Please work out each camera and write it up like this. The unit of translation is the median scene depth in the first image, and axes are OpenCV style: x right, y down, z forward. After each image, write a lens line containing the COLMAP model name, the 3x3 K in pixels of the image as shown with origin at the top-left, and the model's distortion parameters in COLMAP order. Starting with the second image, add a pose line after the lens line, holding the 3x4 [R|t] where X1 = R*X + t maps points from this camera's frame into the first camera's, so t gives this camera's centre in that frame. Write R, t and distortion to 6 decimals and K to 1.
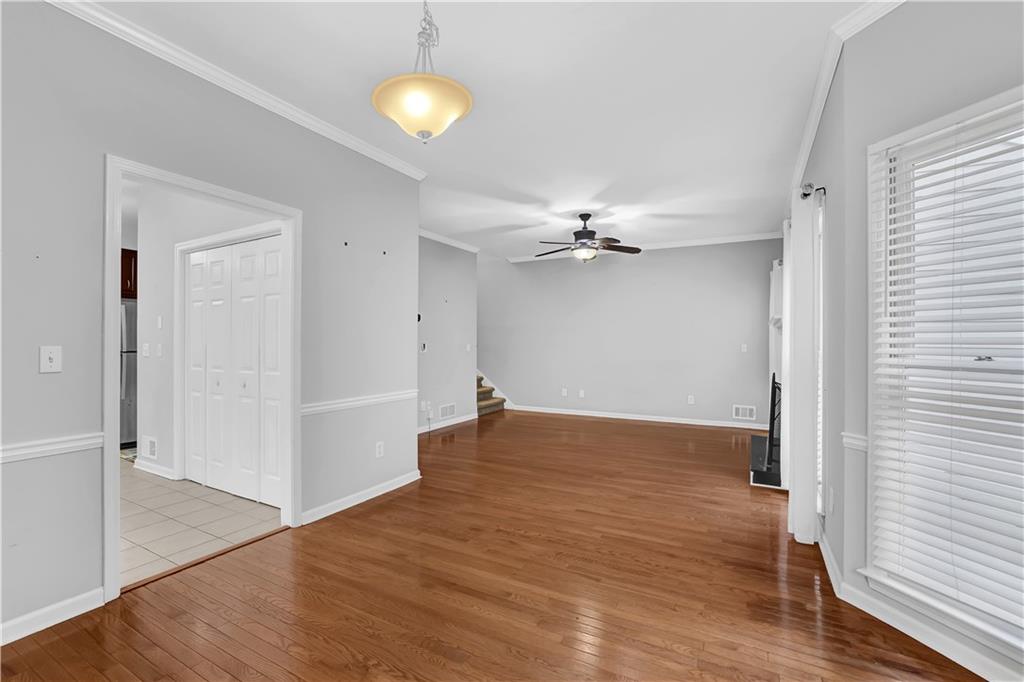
lens RADIAL K [[451.8, 0, 509.2], [0, 451.8, 337.7], [0, 0, 1]] dist [-0.061558, 0.026875]
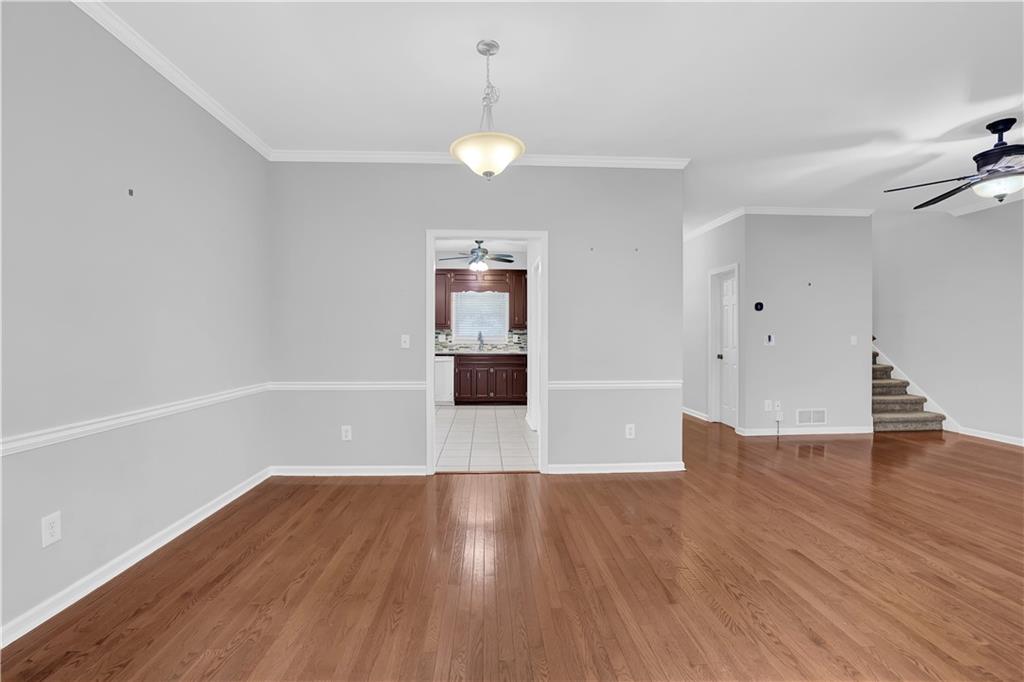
lens RADIAL K [[447.9, 0, 496.2], [0, 447.9, 337.9], [0, 0, 1]] dist [-0.043883, 0.012157]
pose [[0.512051, 0.002386, -0.858952, 0.275025], [0.009746, 0.999916, 0.008588, 0.005558], [0.858900, -0.012769, 0.511985, 0.095793]]
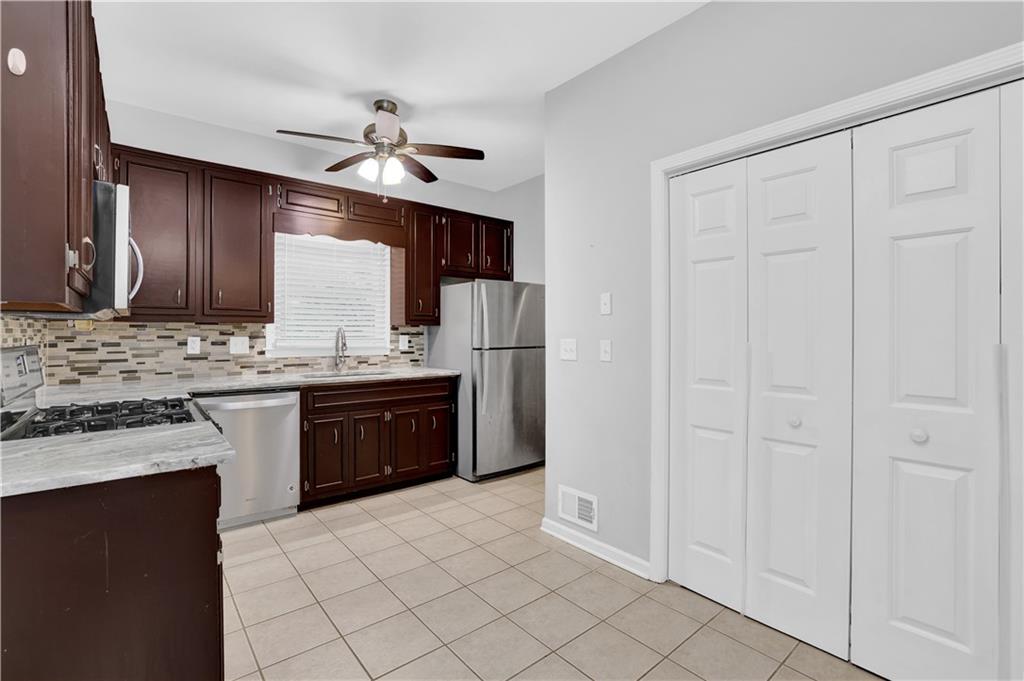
lens RADIAL K [[459.1, 0, 507.8], [0, 459.1, 327.3], [0, 0, 1]] dist [-0.037303, 0.000793]
pose [[0.929974, -0.006706, -0.367565, -0.445329], [0.006763, 0.999976, -0.001134, -0.002272], [0.367564, -0.001431, 0.929997, 0.247815]]
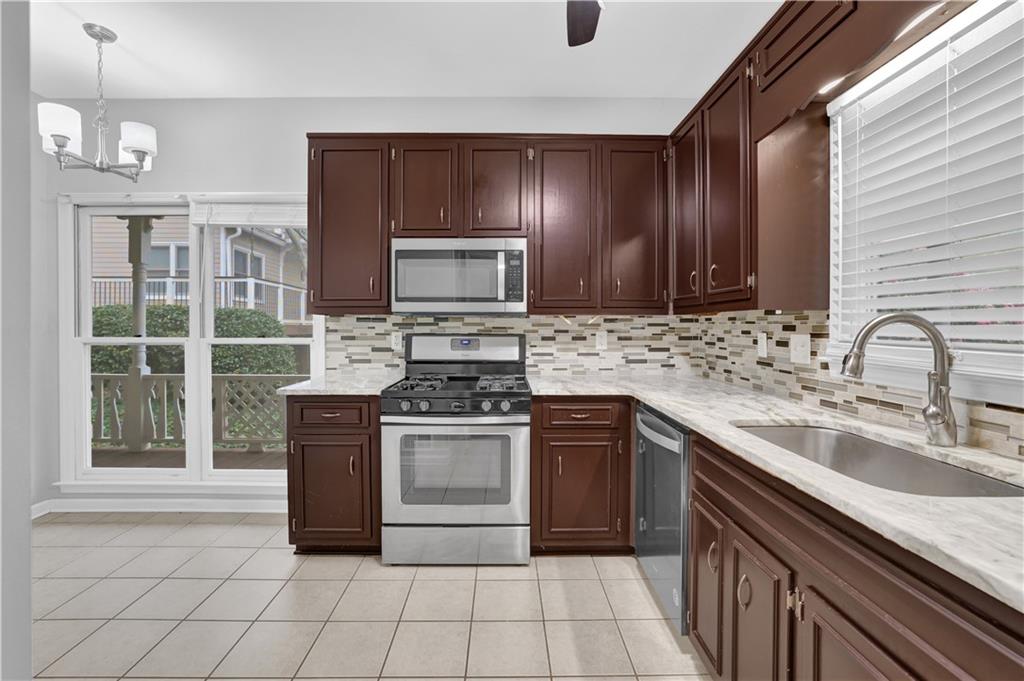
lens RADIAL K [[442.5, 0, 504.2], [0, 442.5, 324.4], [0, 0, 1]] dist [-0.023310, 0.000778]
pose [[-0.872651, -0.005359, -0.488315, -0.617937], [0.002570, 0.999876, -0.015566, 0.003904], [0.488338, -0.014839, -0.872529, 0.804501]]
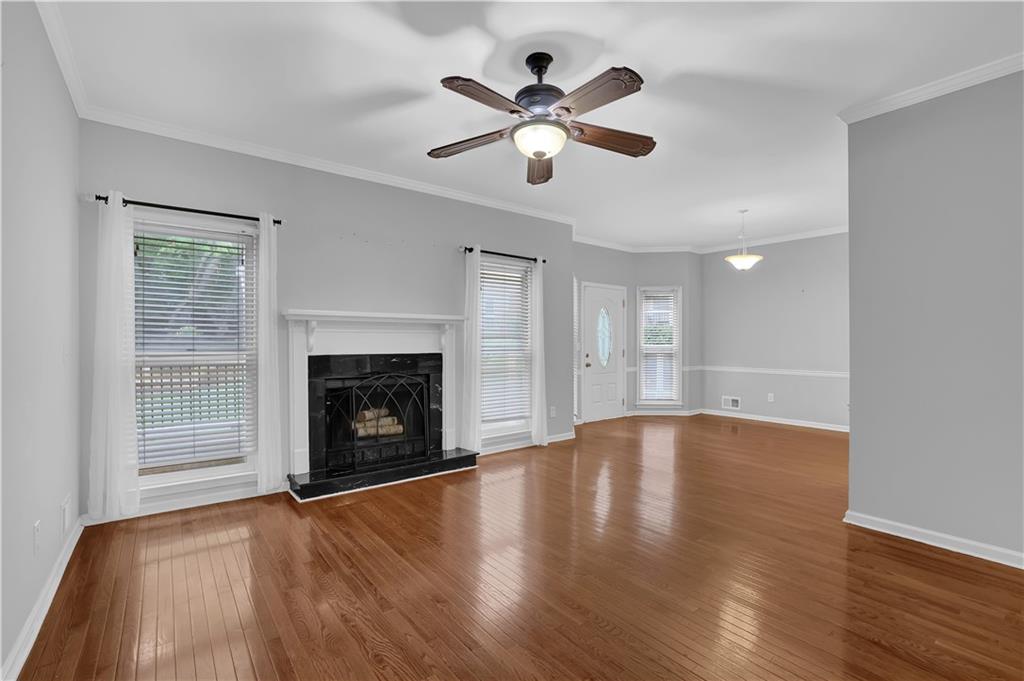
lens RADIAL K [[454.4, 0, 514.1], [0, 454.4, 339.5], [0, 0, 1]] dist [-0.030039, 0.012085]
pose [[-0.919631, 0.002013, 0.392777, 0.009475], [-0.005392, 0.999828, -0.017748, 0.017571], [-0.392746, -0.018440, -0.919462, 1.226108]]
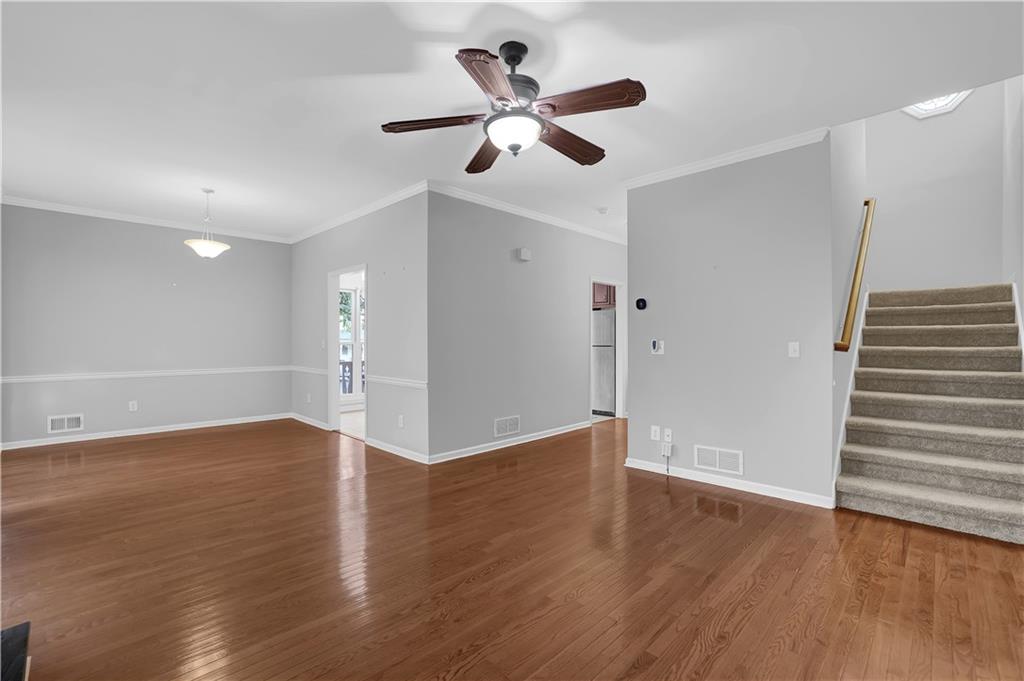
lens RADIAL K [[447.8, 0, 506.8], [0, 447.8, 338.5], [0, 0, 1]] dist [-0.043618, 0.015824]
pose [[-0.273494, -0.003751, -0.961866, 0.502750], [0.009375, 0.999935, -0.006565, 0.011900], [0.961828, -0.010813, -0.273441, 0.952256]]
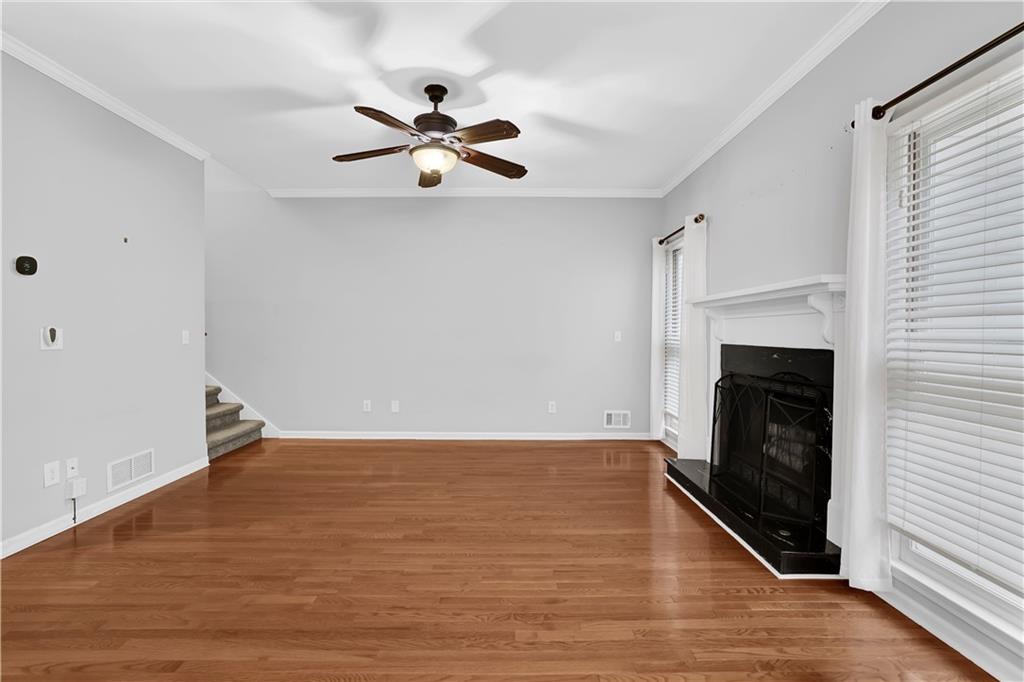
lens RADIAL K [[454.4, 0, 514.1], [0, 454.4, 340.0], [0, 0, 1]] dist [-0.030039, 0.012085]
pose [[0.872149, -0.007498, 0.489183, -0.013830], [-0.006689, 0.999606, 0.027247, 0.009814], [-0.489194, -0.027036, 0.871756, 0.410343]]
